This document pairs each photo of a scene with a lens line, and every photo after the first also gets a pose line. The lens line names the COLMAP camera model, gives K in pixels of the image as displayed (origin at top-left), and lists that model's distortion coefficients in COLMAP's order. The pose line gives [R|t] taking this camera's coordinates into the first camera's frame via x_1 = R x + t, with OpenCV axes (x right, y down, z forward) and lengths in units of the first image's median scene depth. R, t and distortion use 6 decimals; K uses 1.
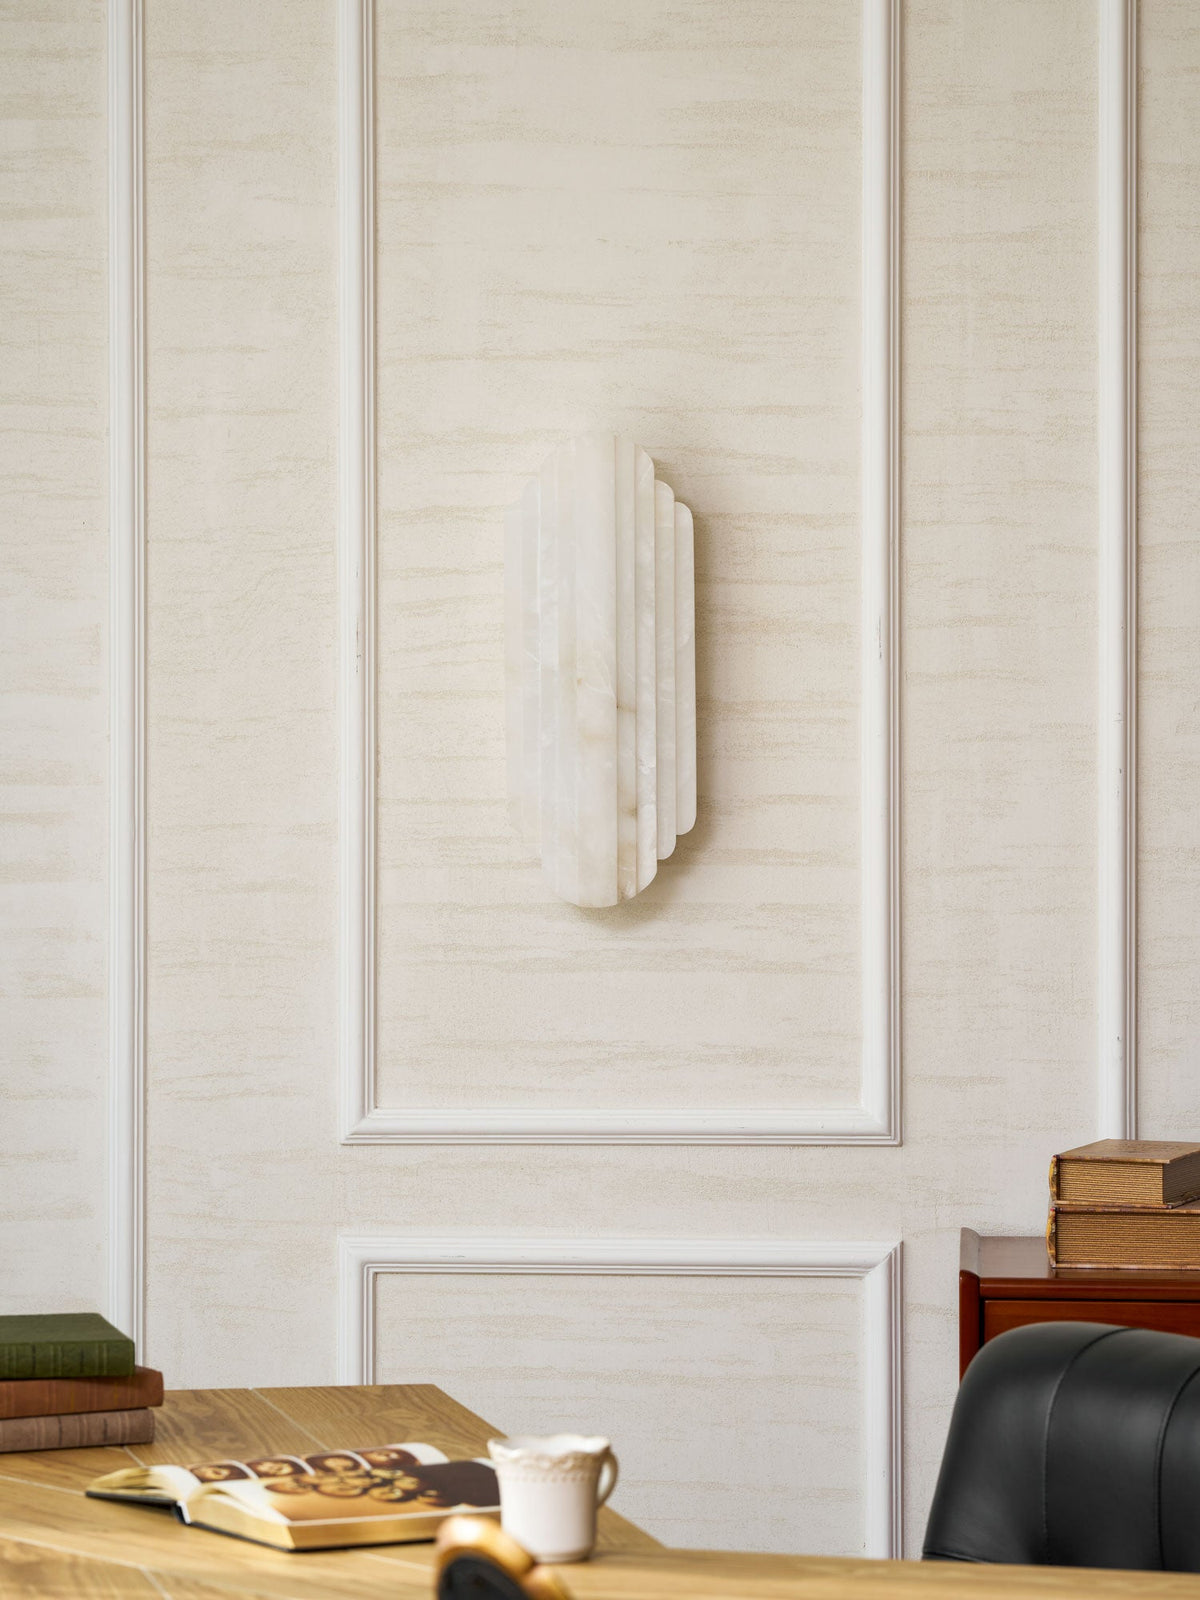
lens RADIAL K [[6830.6, 0, 611.1], [0, 6830.6, 669.1], [0, 0, 1]] dist [0.420231, 0.000000]
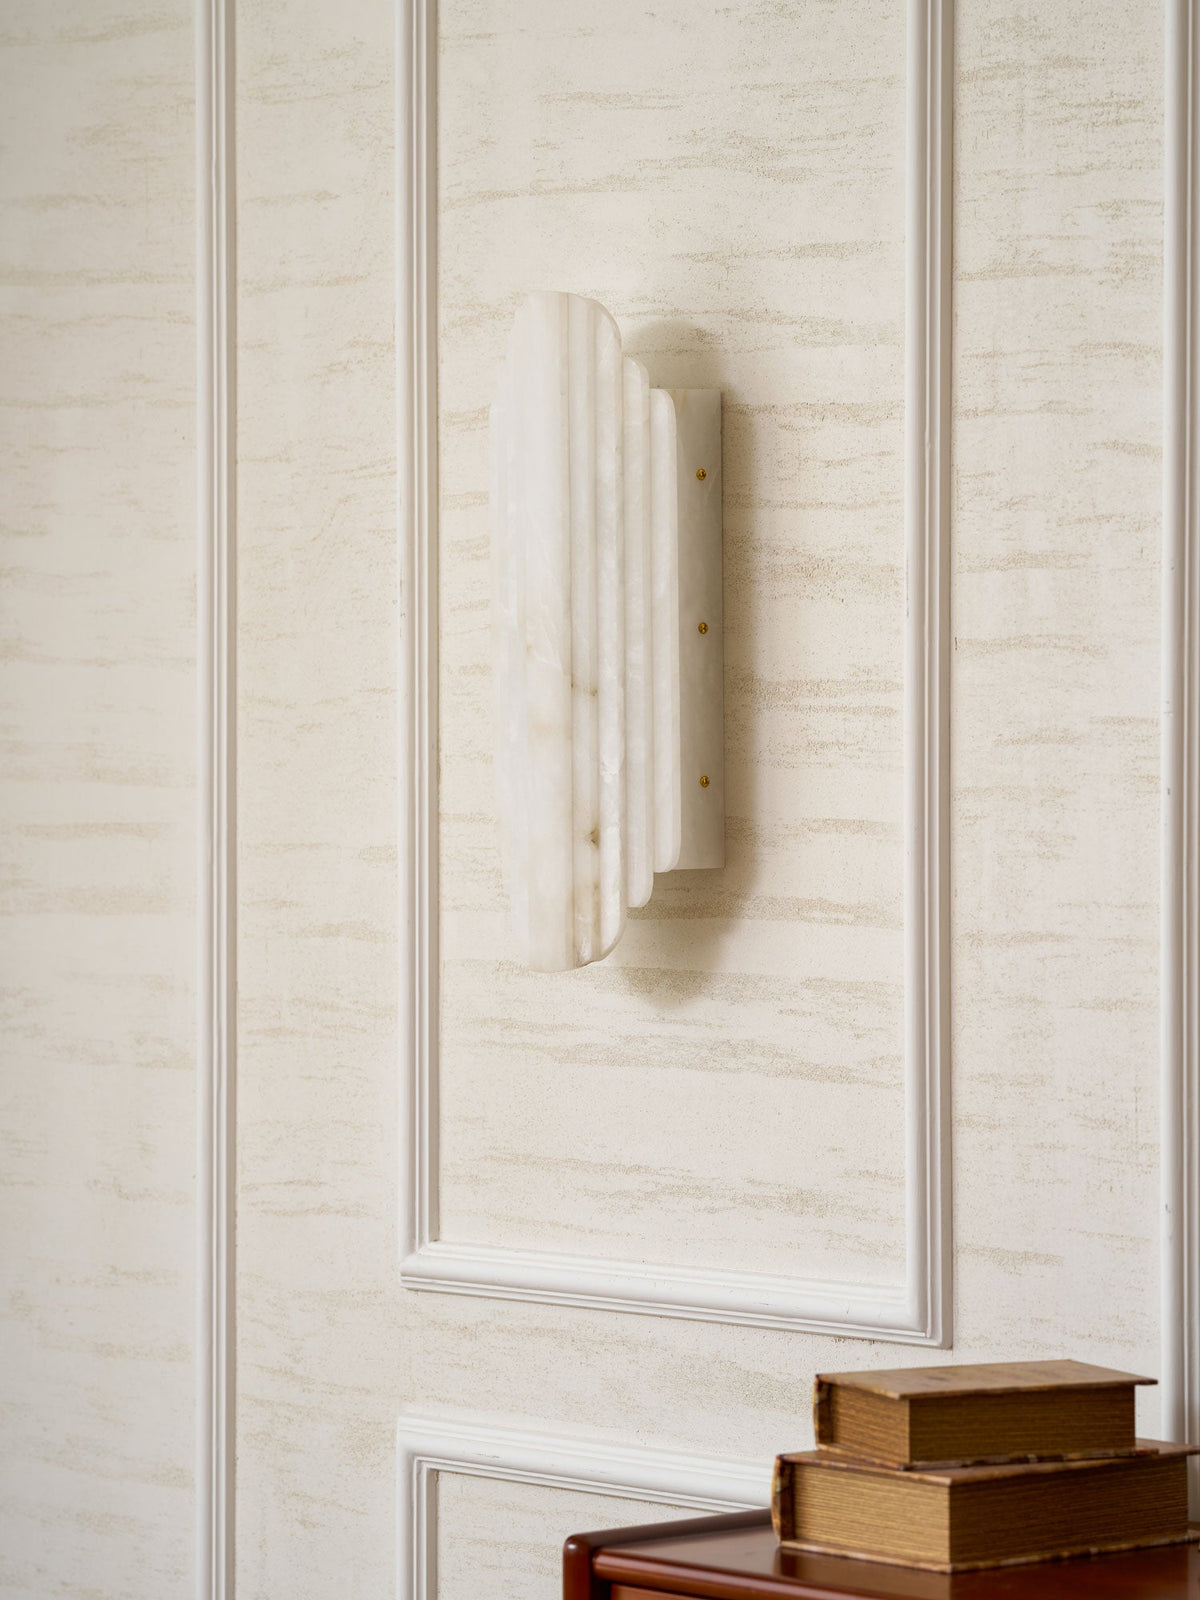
lens RADIAL K [[6830.6, 0, 577.0], [0, 6830.6, 787.6], [0, 0, 1]] dist [0.420231, 0.000000]
pose [[0.704729, 0.017404, -0.709263, 0.488893], [-0.010988, 0.999847, 0.013617, 0.006326], [0.709391, -0.001803, 0.704813, 0.504196]]
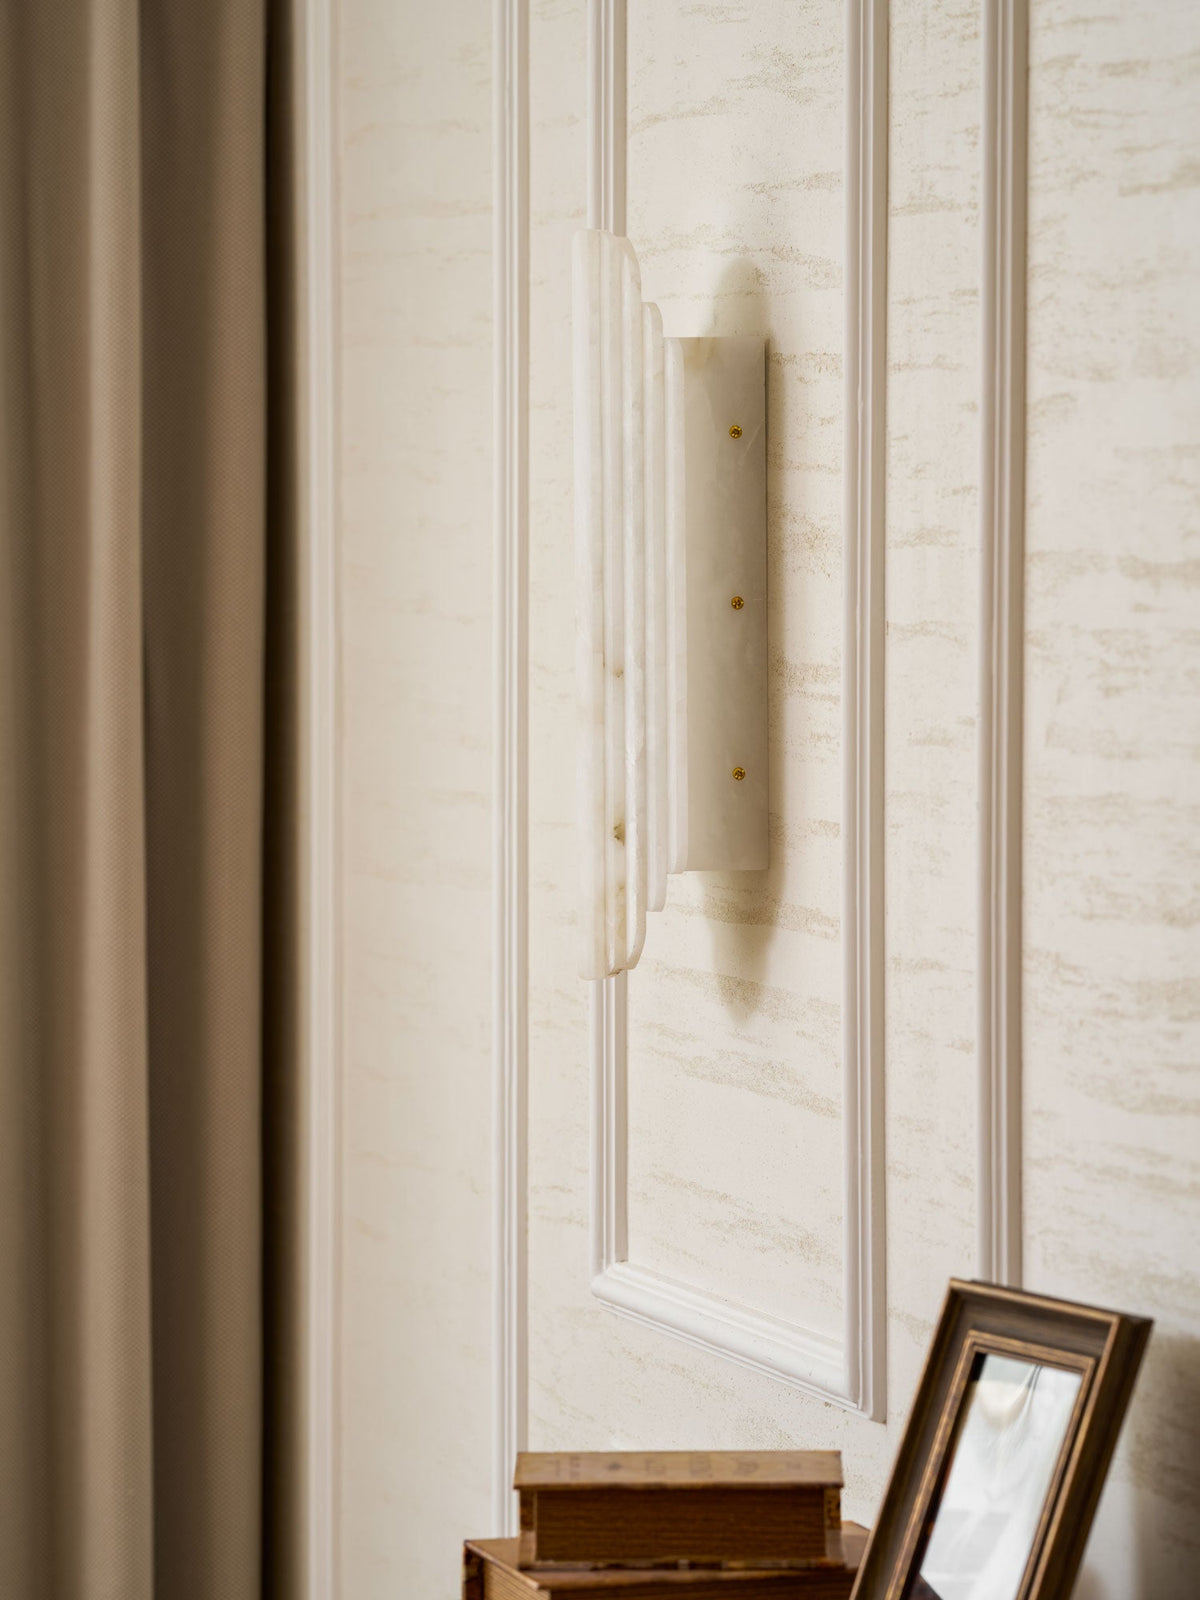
lens RADIAL K [[6830.6, 0, 595.9], [0, 6830.6, 801.6], [0, 0, 1]] dist [0.420231, 0.000000]
pose [[0.338175, 0.047857, -0.939866, 0.587003], [-0.014869, 0.998853, 0.045511, -0.010496], [0.940966, -0.001416, 0.338499, 0.776611]]
